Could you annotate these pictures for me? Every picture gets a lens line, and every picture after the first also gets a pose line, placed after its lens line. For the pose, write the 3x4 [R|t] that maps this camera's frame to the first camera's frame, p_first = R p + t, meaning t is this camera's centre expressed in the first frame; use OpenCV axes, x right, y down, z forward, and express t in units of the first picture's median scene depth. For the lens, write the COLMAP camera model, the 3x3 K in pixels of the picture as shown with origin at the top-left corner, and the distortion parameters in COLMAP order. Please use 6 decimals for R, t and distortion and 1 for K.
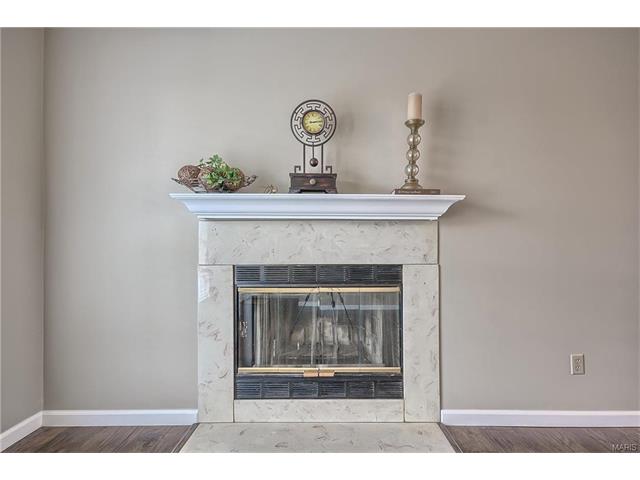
lens RADIAL K [[296.3, 0, 327.0], [0, 296.3, 247.5], [0, 0, 1]] dist [0.001622, 0.000837]
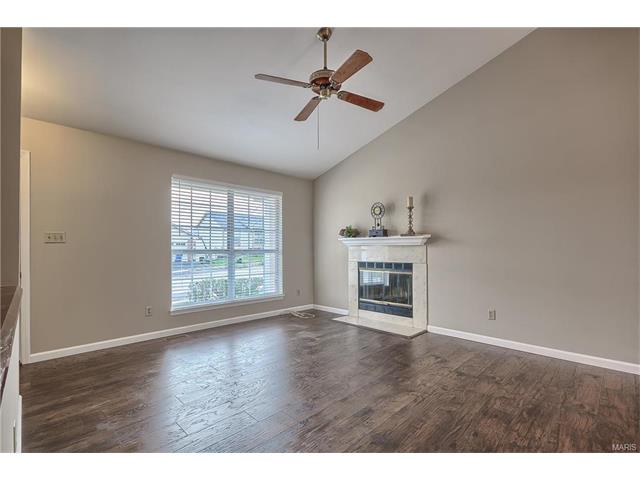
lens RADIAL K [[296.3, 0, 327.0], [0, 296.3, 247.5], [0, 0, 1]] dist [0.001622, 0.000837]
pose [[0.712745, -0.008309, -0.701374, 1.482613], [0.007798, 0.999962, -0.003923, -0.067351], [0.701379, -0.002673, 0.712783, -1.246271]]
